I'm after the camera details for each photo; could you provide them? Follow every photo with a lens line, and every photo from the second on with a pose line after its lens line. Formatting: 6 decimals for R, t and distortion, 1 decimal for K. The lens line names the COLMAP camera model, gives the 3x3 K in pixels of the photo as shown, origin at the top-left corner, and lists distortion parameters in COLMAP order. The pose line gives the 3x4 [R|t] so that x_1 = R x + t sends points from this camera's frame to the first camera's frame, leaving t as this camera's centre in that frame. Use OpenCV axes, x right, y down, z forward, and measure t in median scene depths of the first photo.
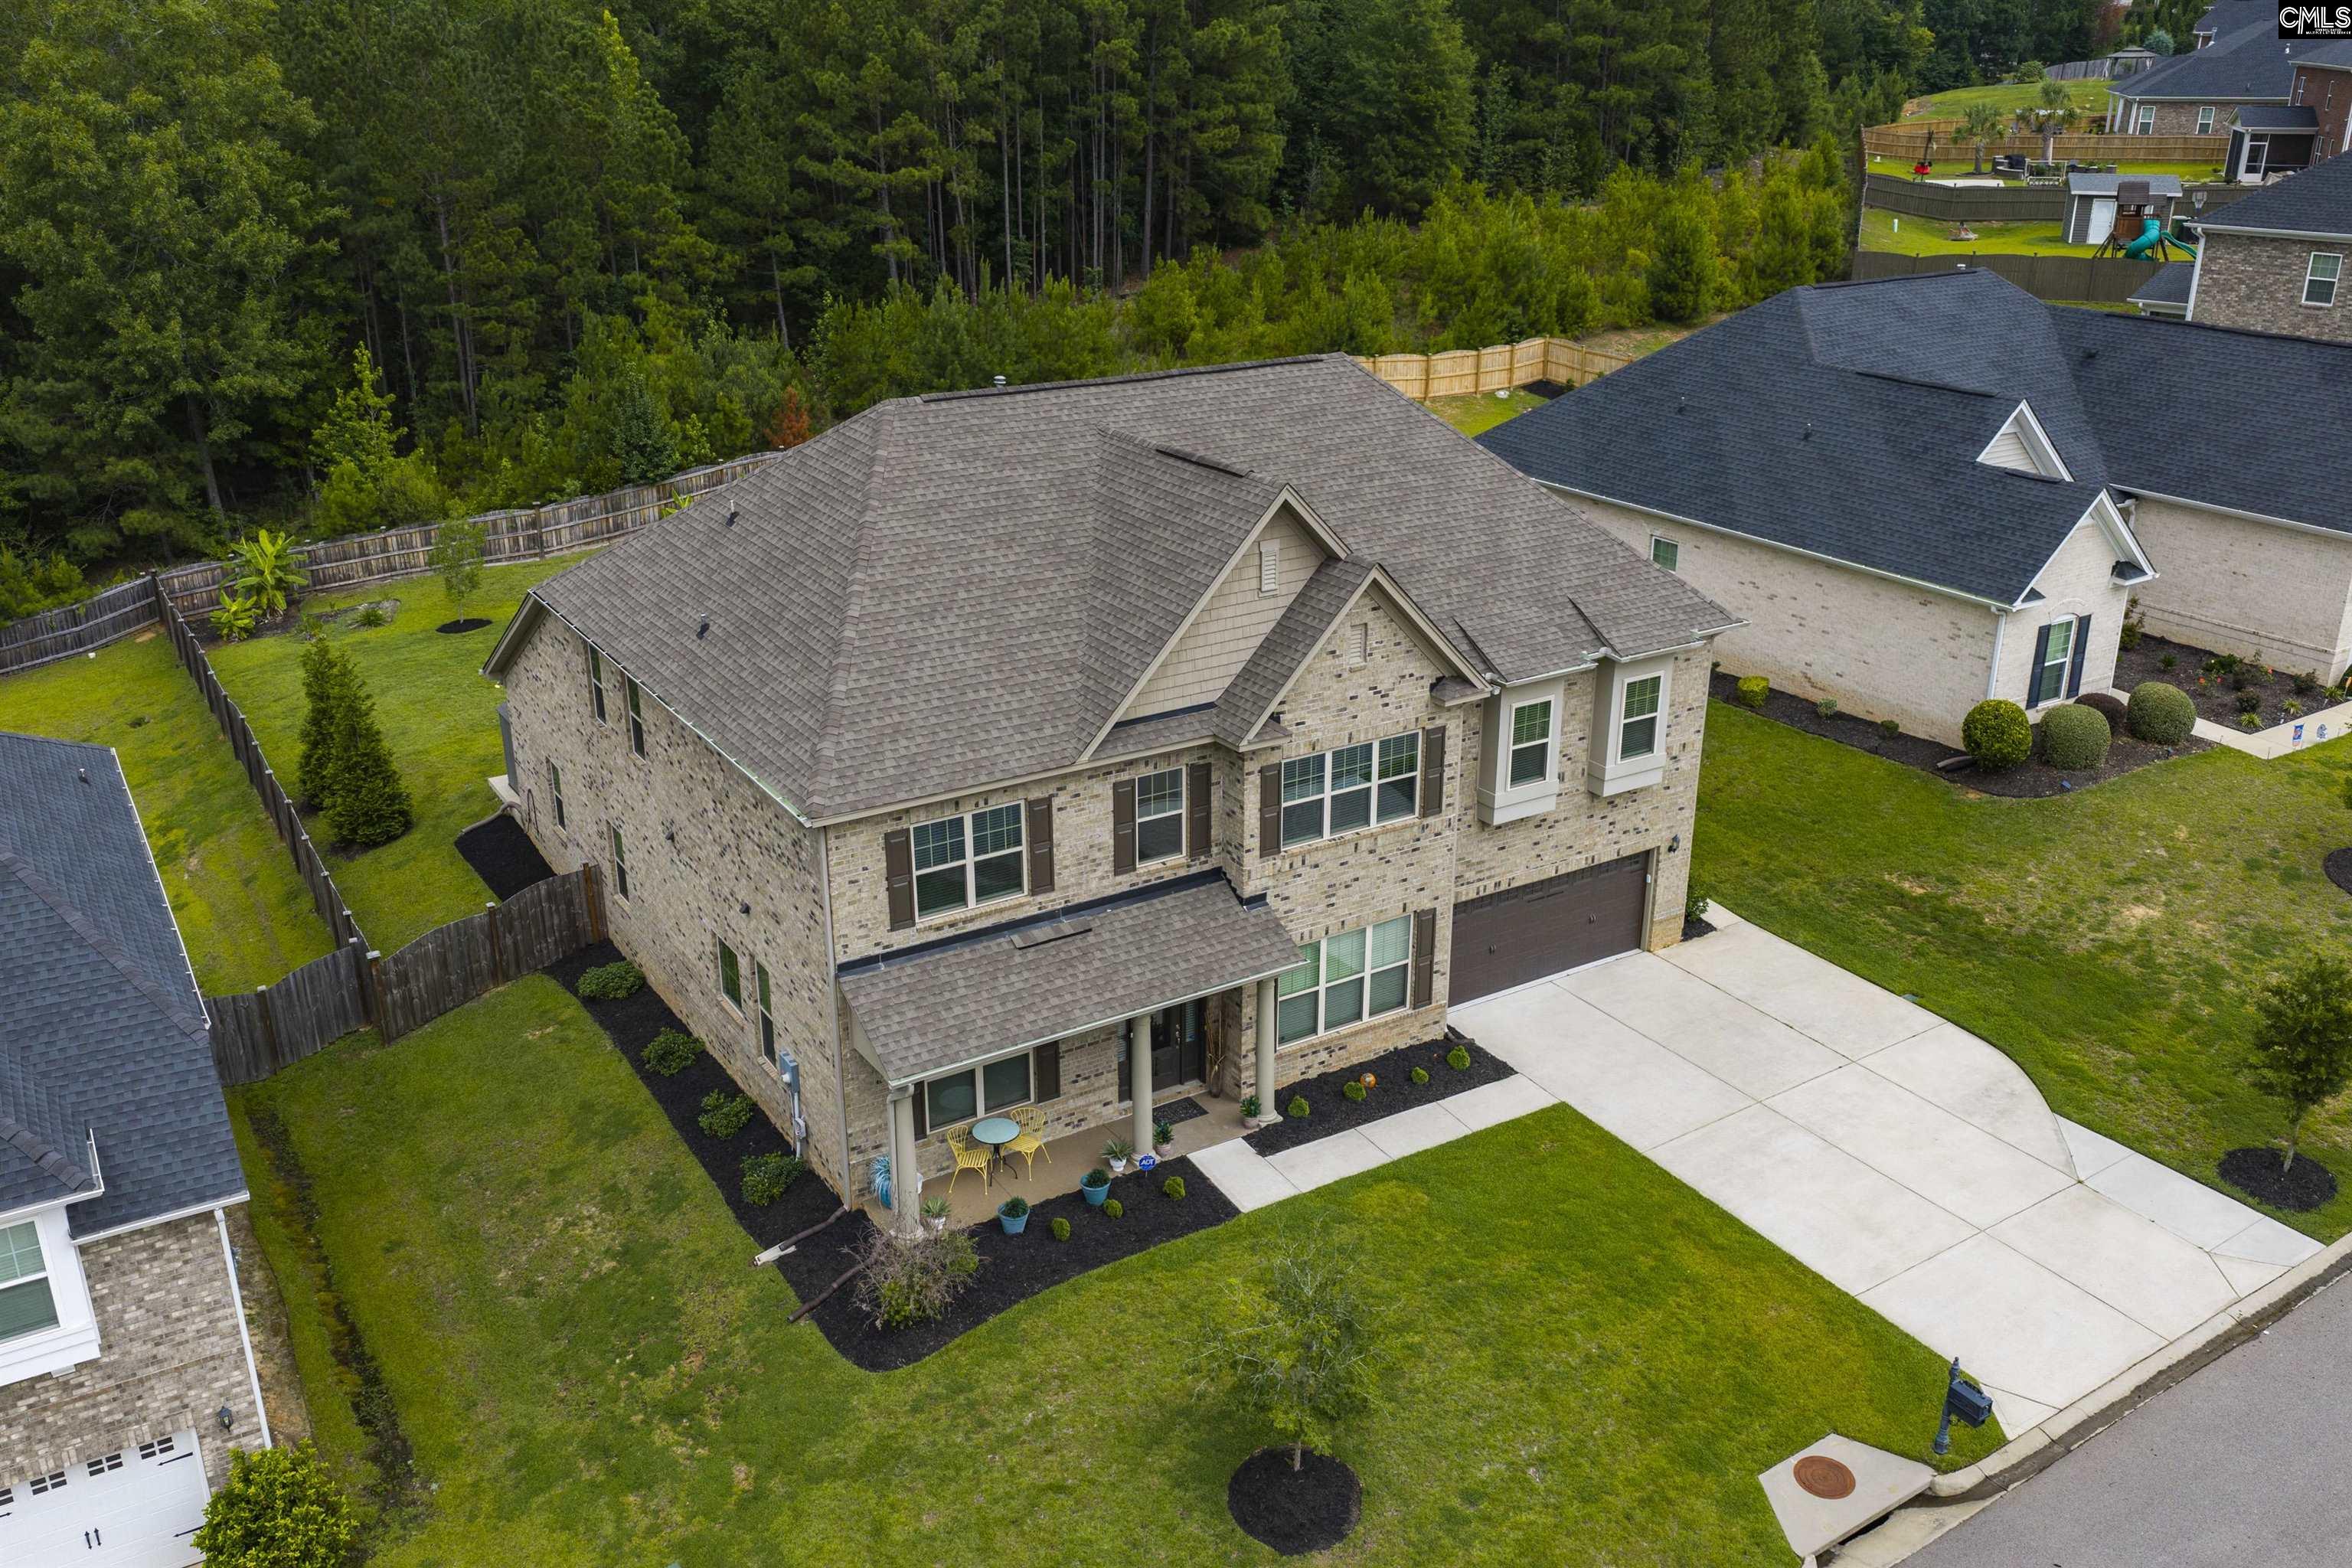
lens RADIAL K [[1924.4, 0, 1172.7], [0, 1924.4, 810.3], [0, 0, 1]] dist [0.034556, -0.064985]
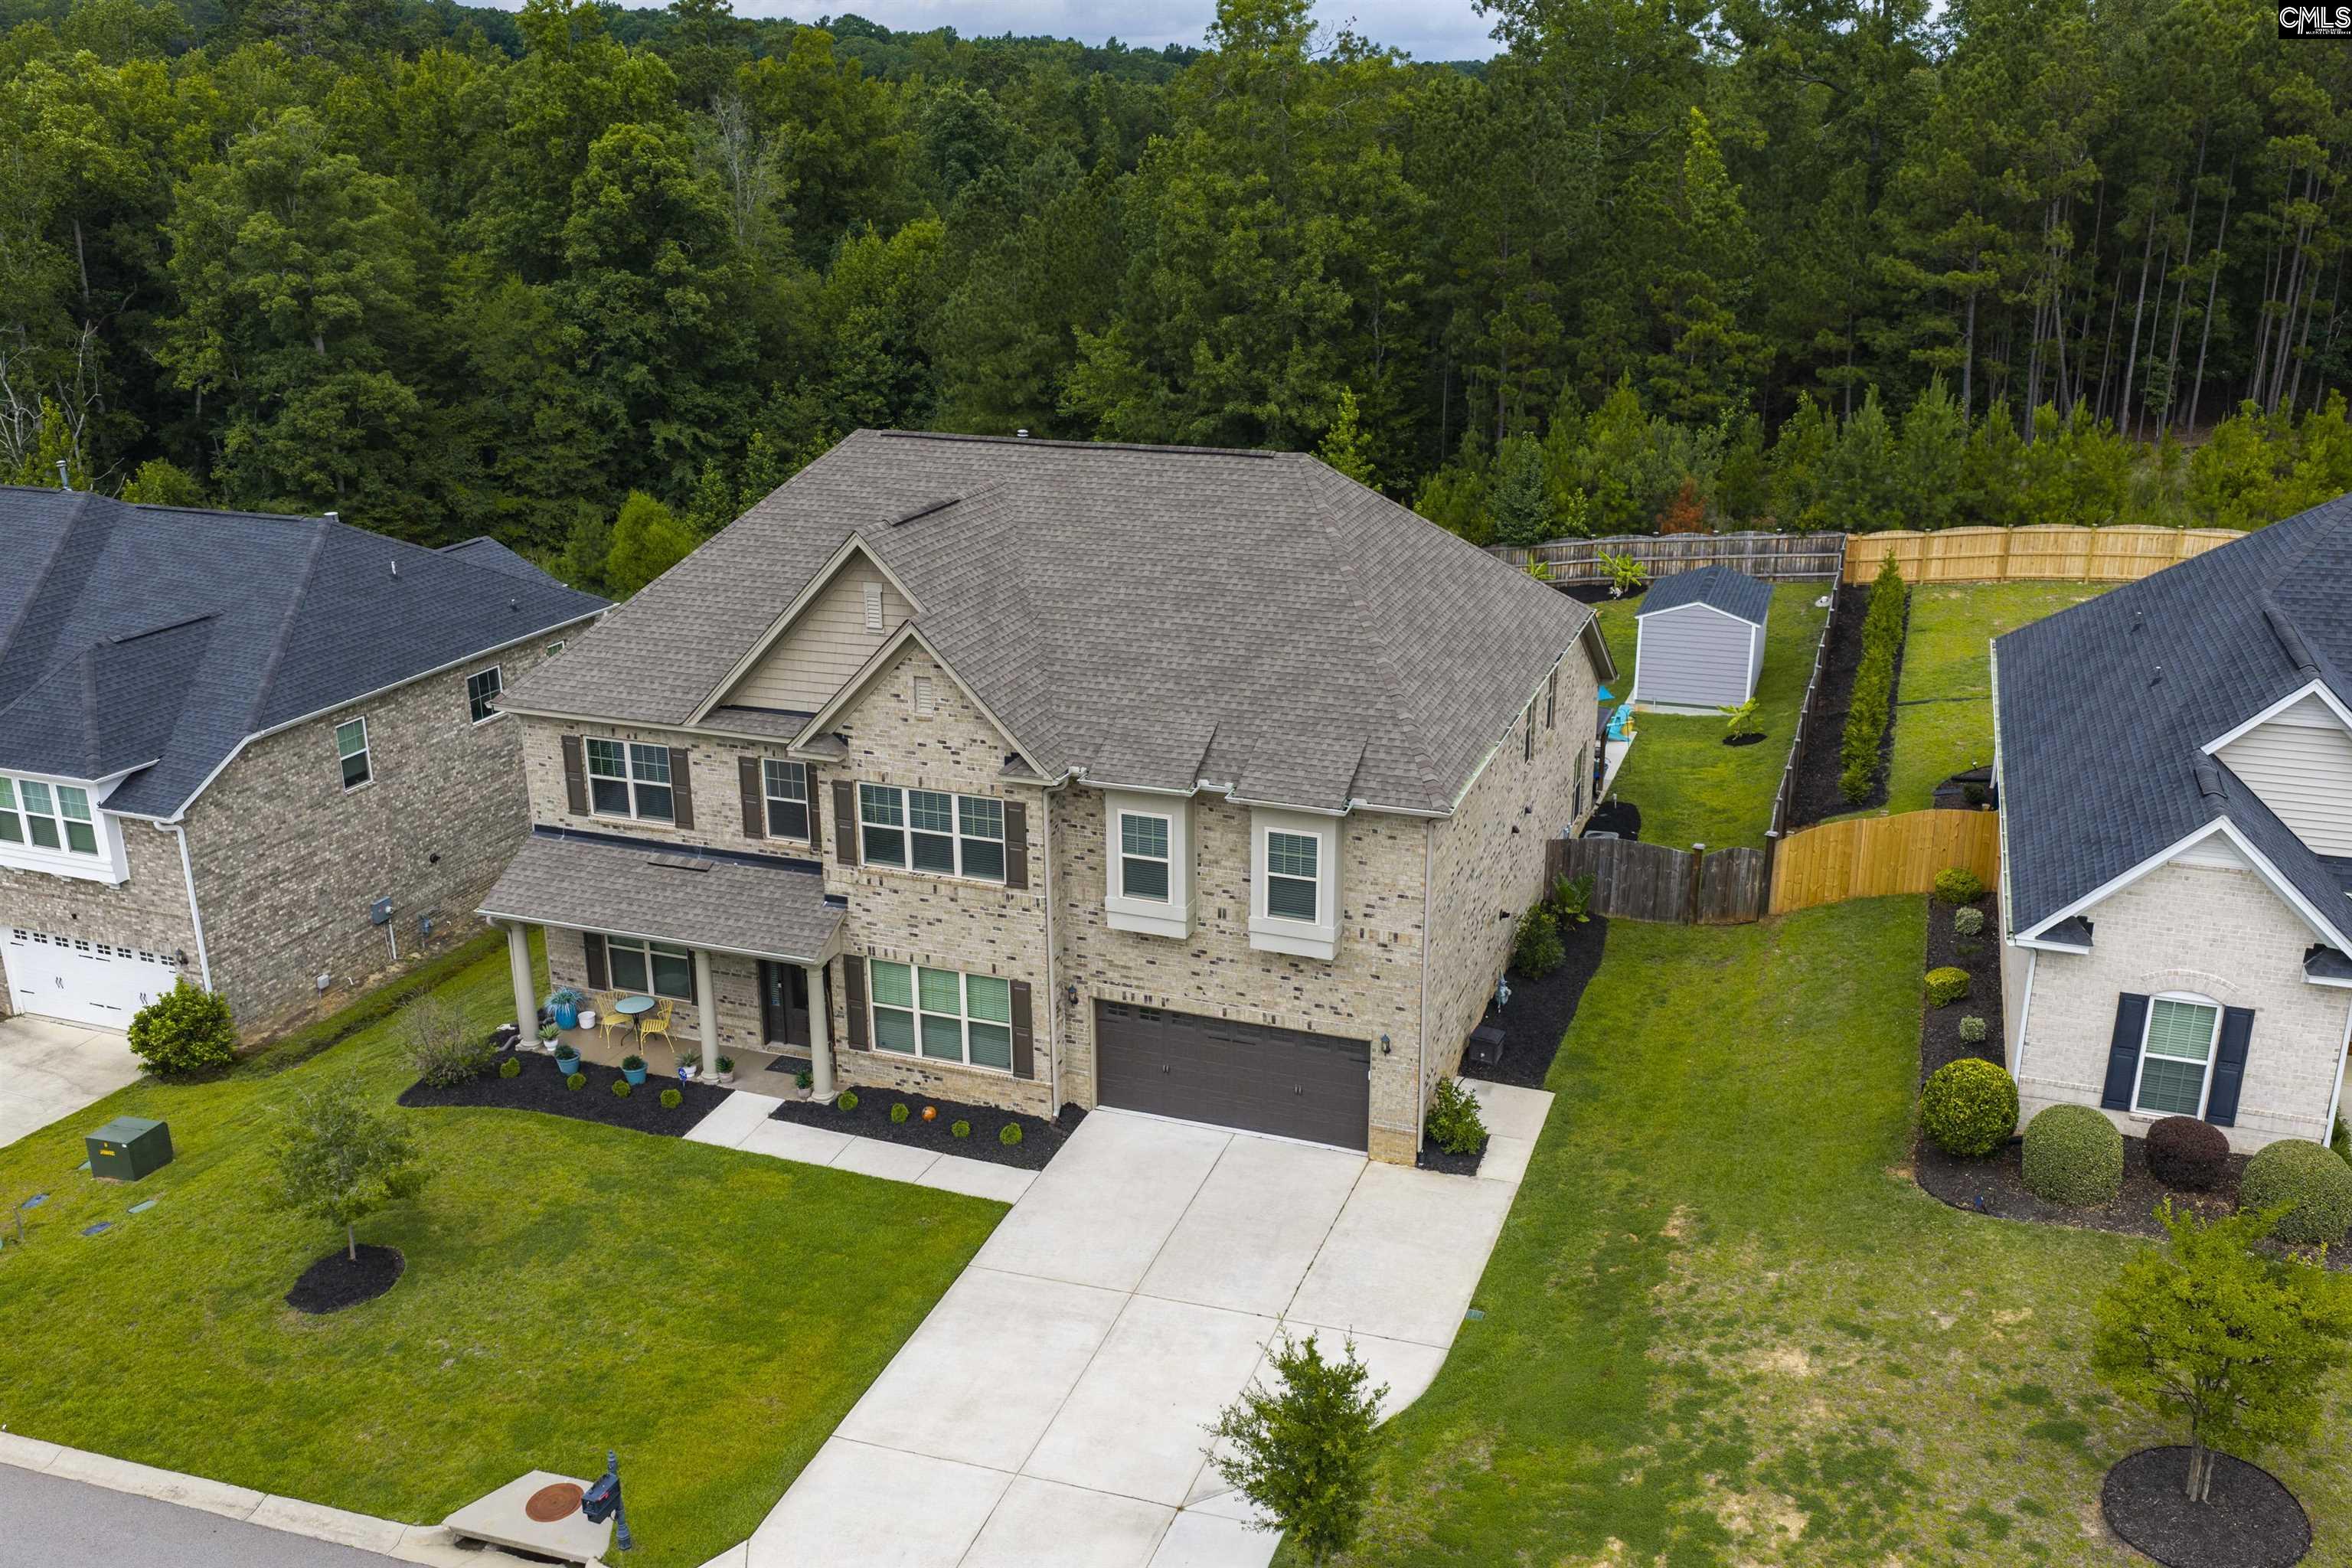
lens RADIAL K [[1924.4, 0, 1172.7], [0, 1924.4, 810.3], [0, 0, 1]] dist [0.034556, -0.064985]
pose [[0.624689, 0.262991, -0.735254, 0.941204], [-0.292768, 0.951777, 0.091696, -0.156975], [0.723913, 0.157978, 0.671560, 0.375463]]
